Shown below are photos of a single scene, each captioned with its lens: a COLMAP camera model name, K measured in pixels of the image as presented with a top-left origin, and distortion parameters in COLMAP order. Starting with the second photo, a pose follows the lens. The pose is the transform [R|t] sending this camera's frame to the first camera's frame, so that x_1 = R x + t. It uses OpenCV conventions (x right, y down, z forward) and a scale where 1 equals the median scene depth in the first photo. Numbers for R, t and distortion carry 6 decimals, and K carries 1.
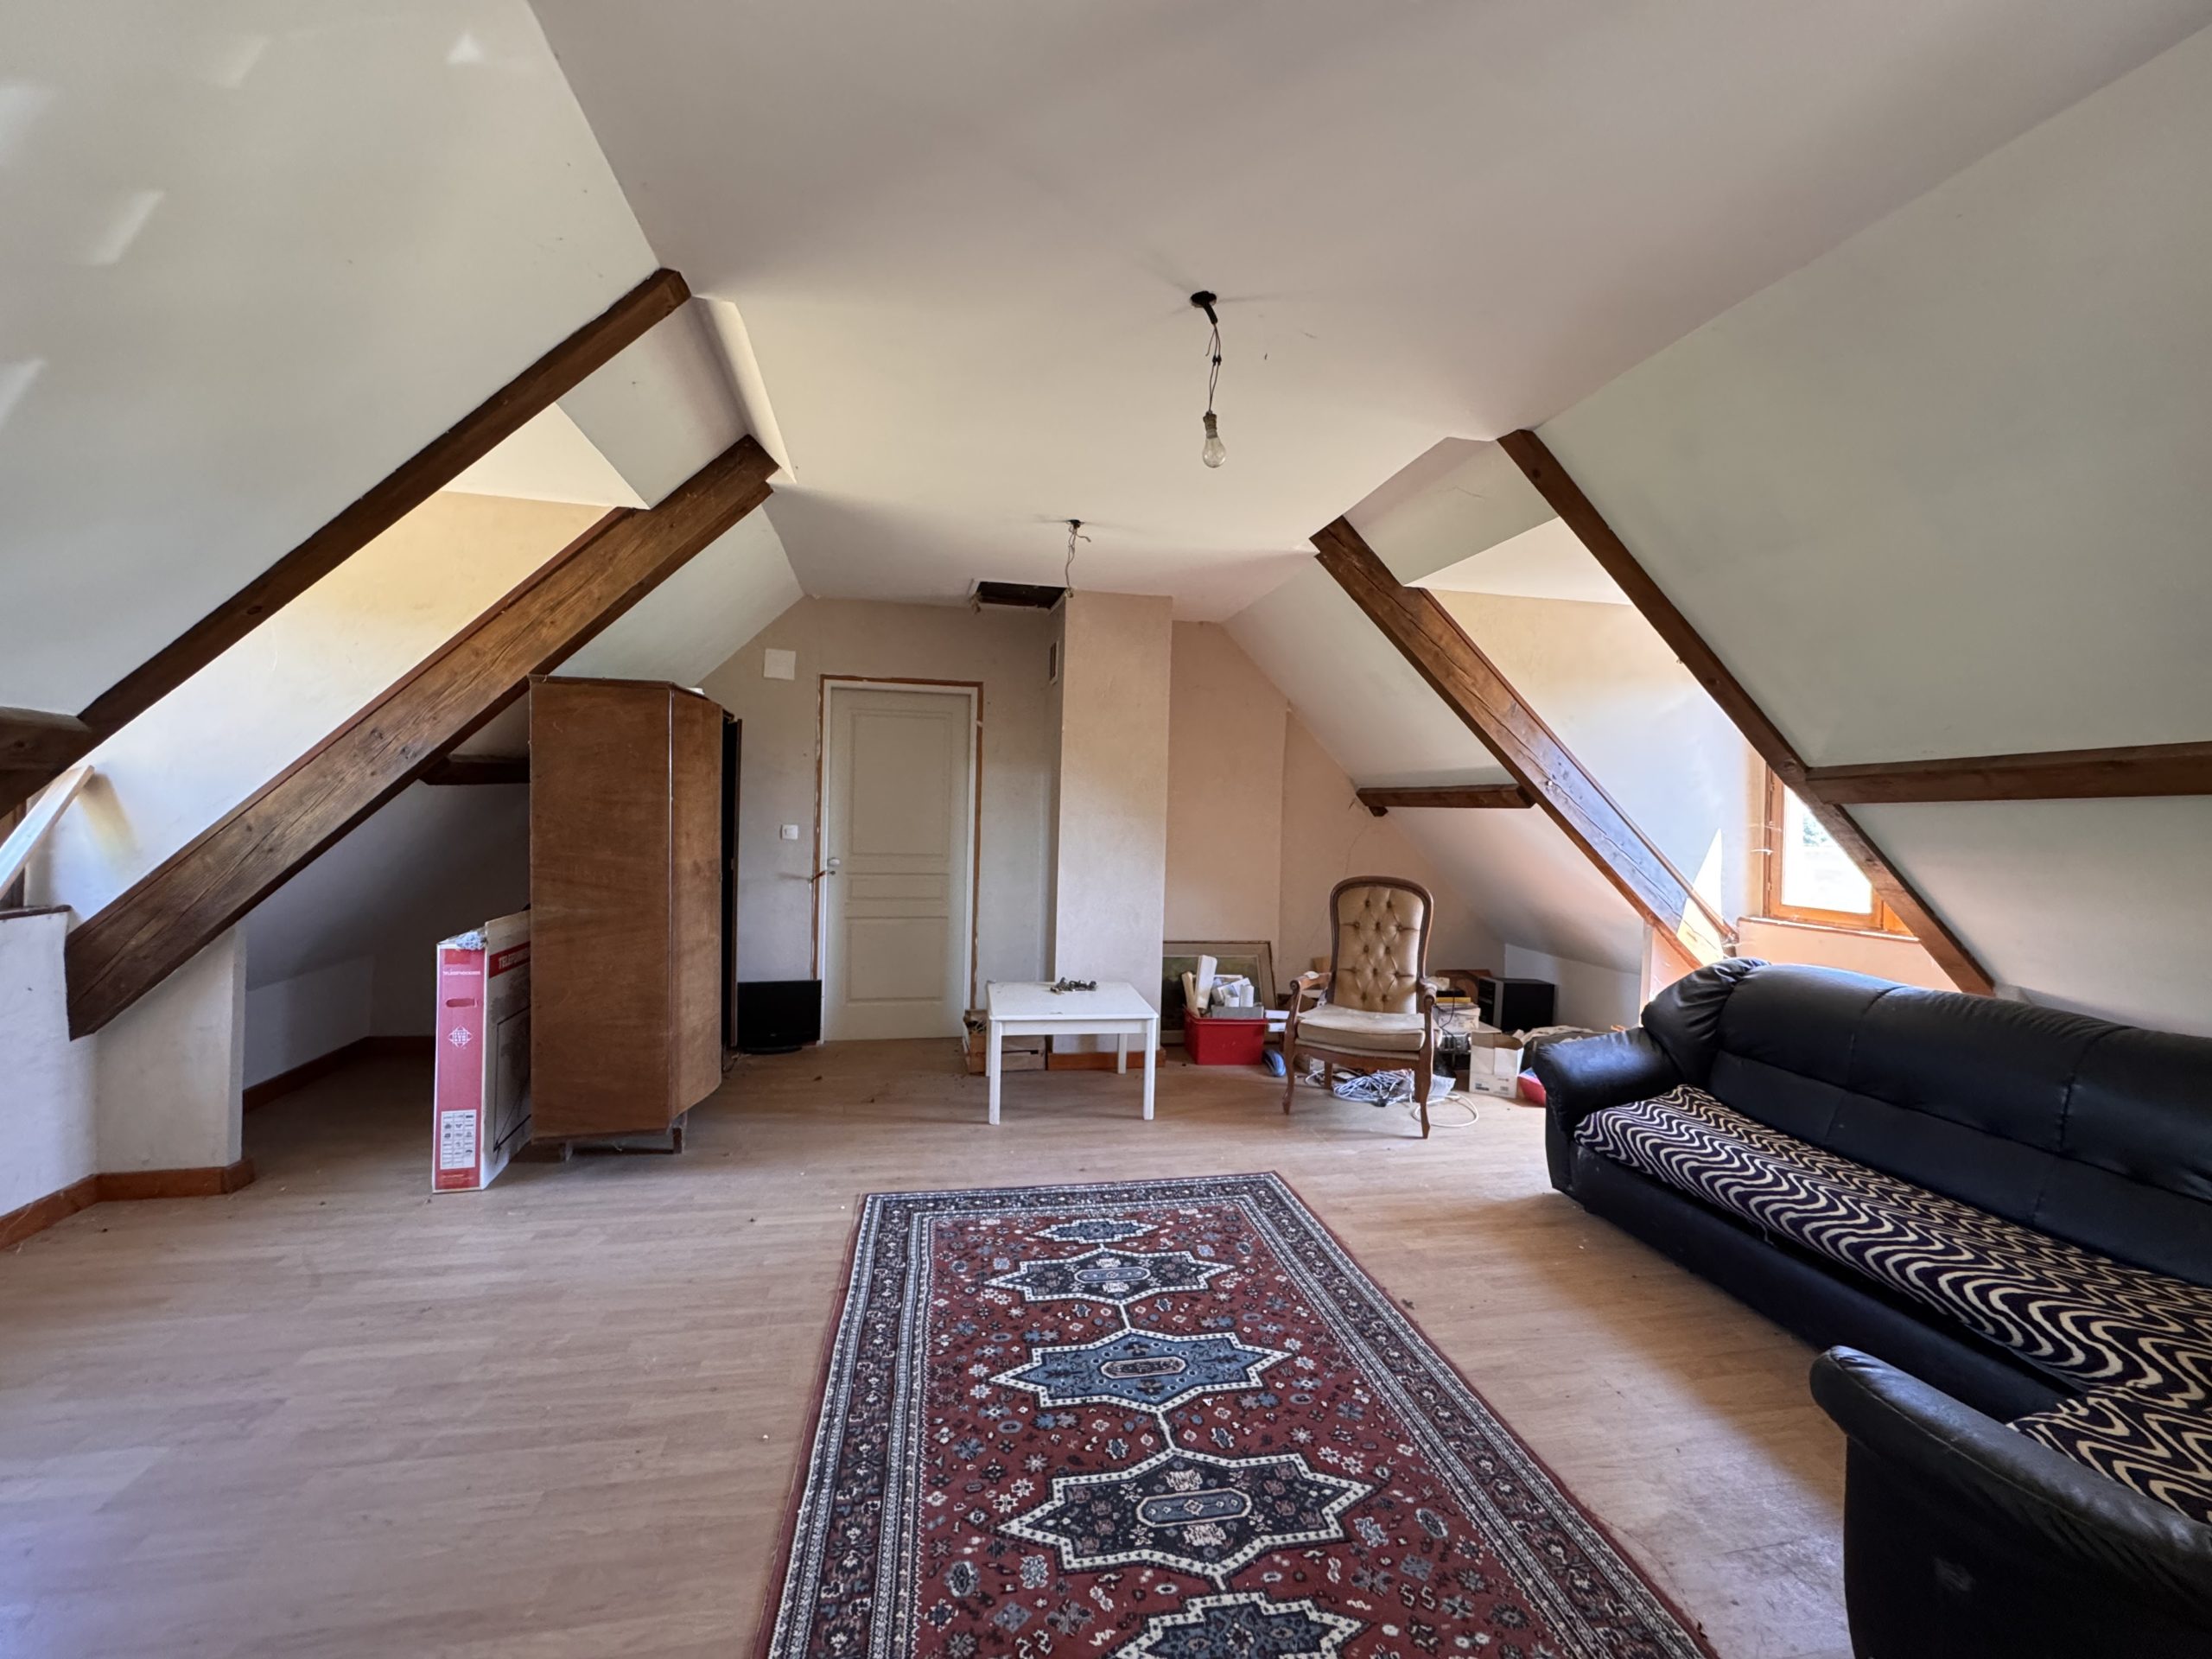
lens RADIAL K [[875.3, 0, 1099.1], [0, 875.3, 831.2], [0, 0, 1]] dist [0.003529, 0.000698]
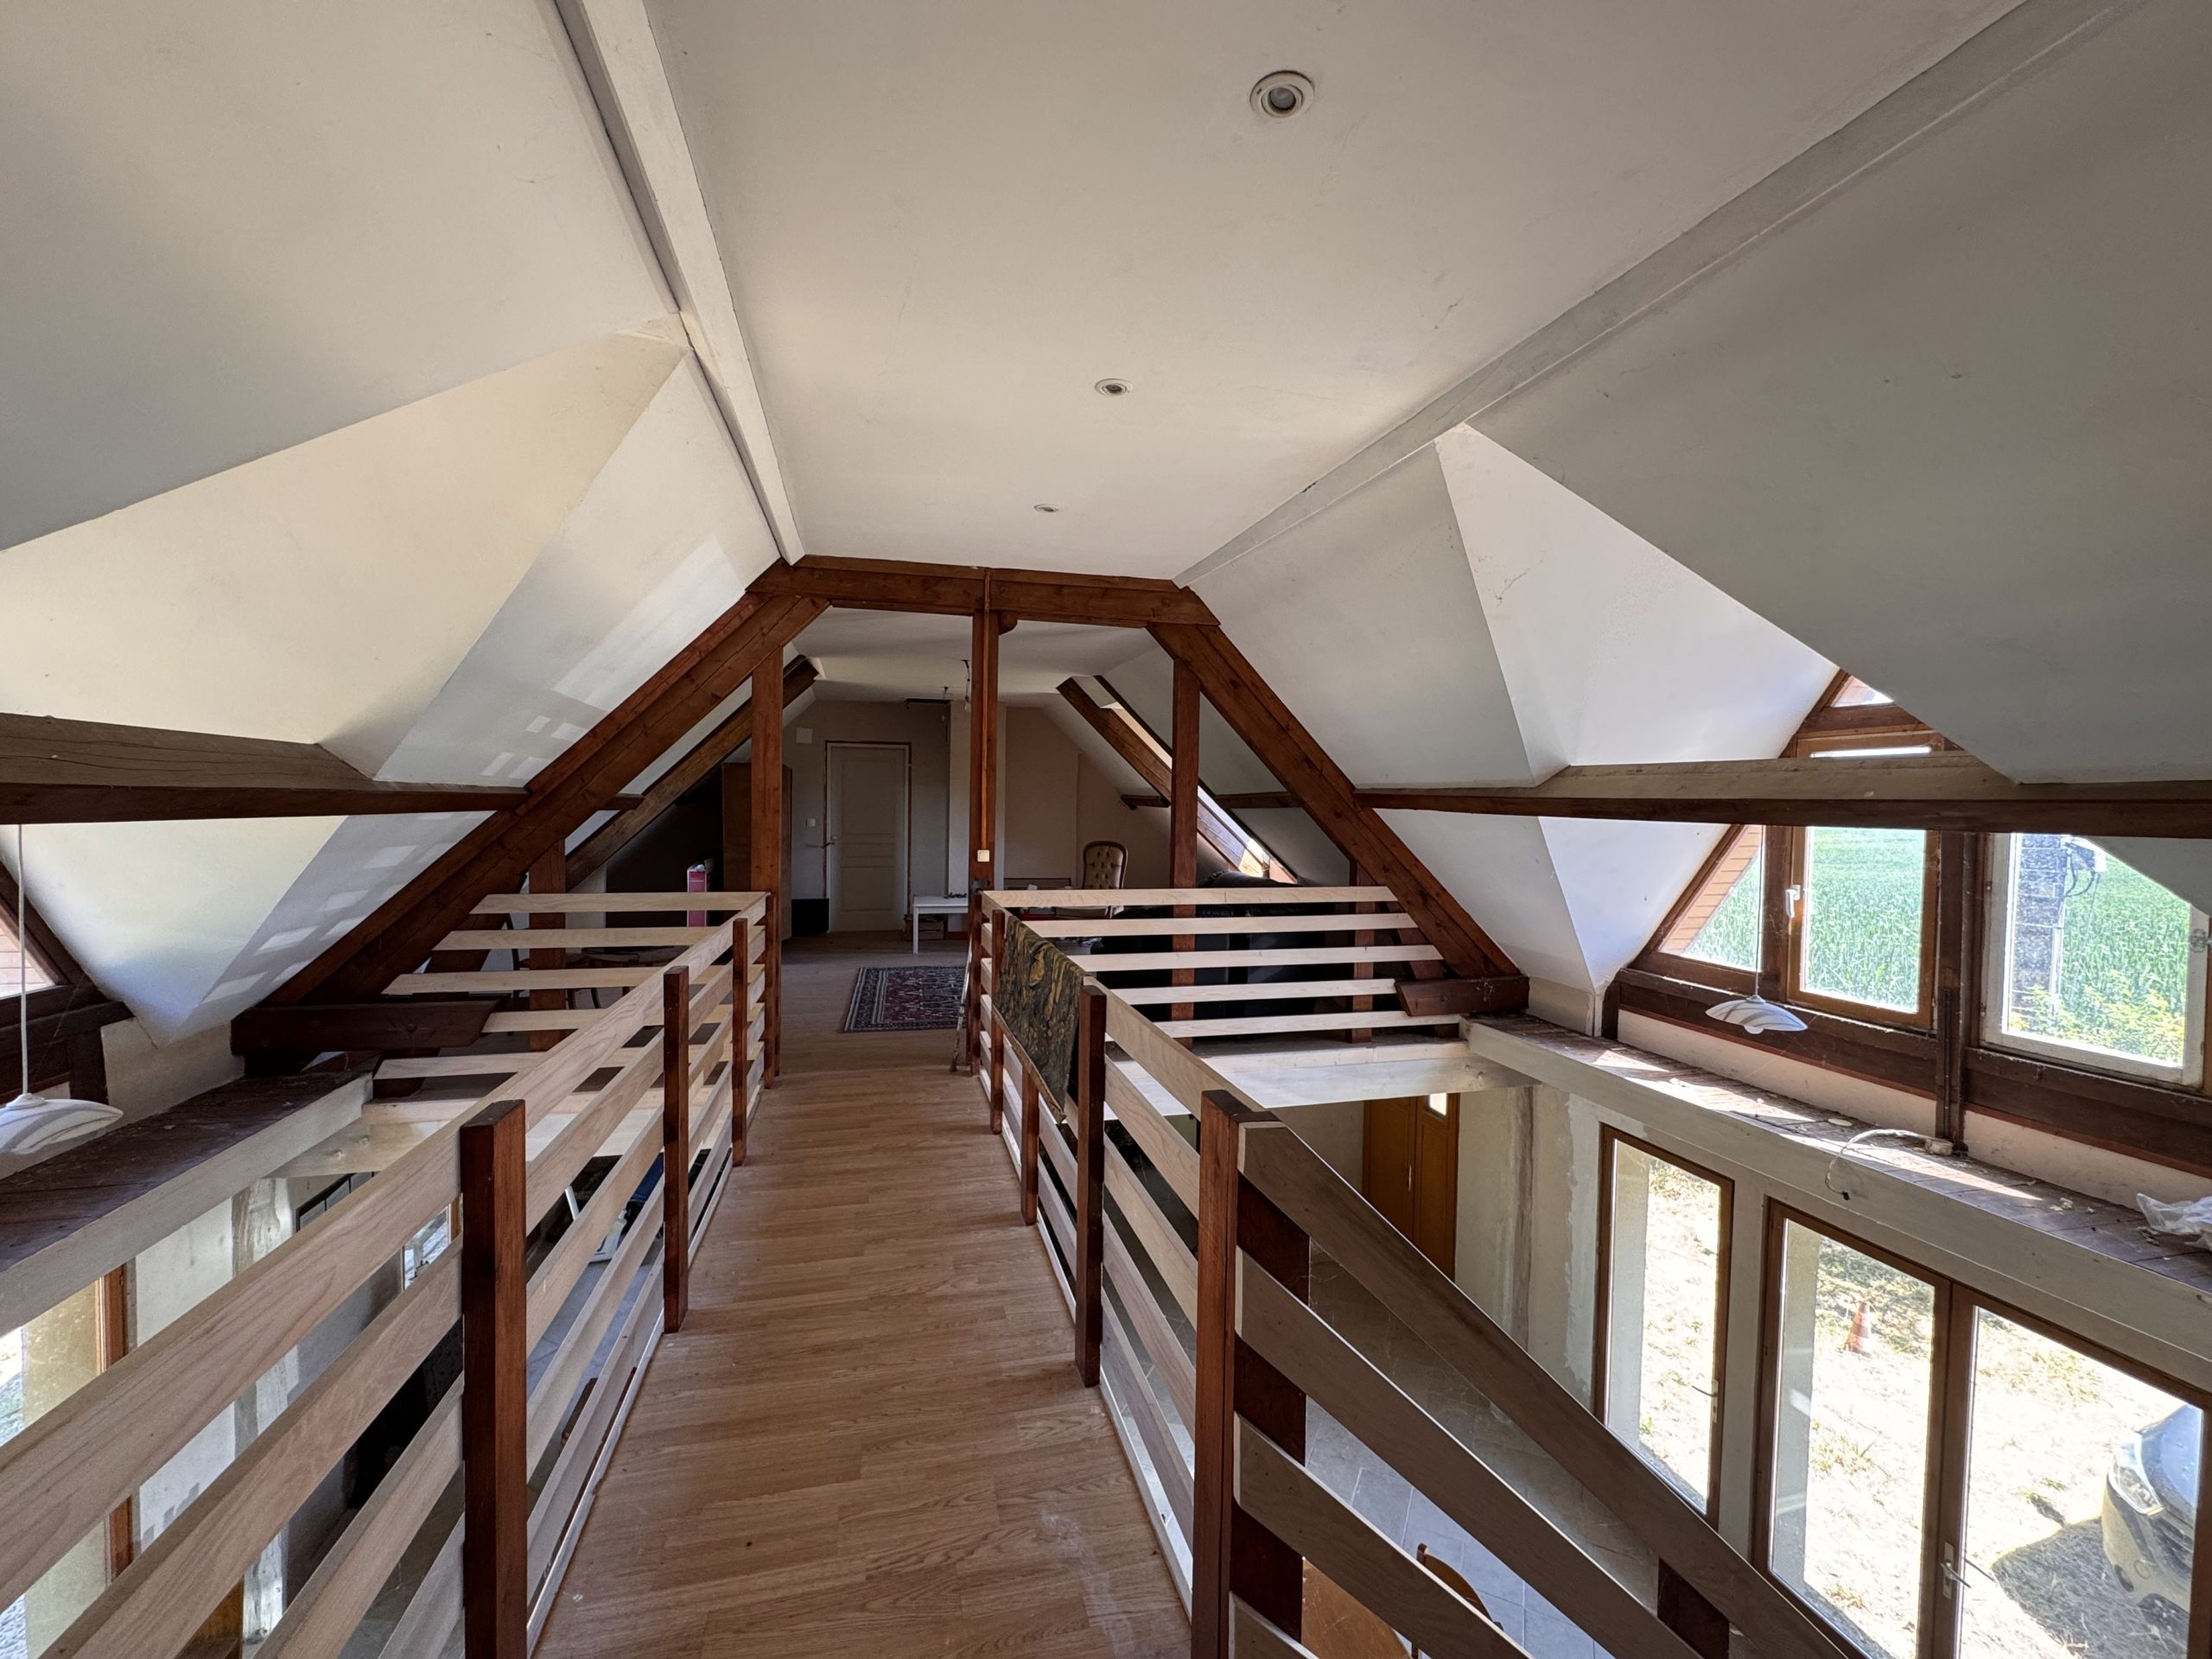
lens RADIAL K [[875.3, 0, 1108.7], [0, 875.3, 832.6], [0, 0, 1]] dist [0.003529, 0.000698]
pose [[0.998178, -0.010957, 0.059339, 0.207035], [0.009679, 0.999716, 0.021777, -0.013117], [-0.059560, -0.021163, 0.998000, -1.065268]]
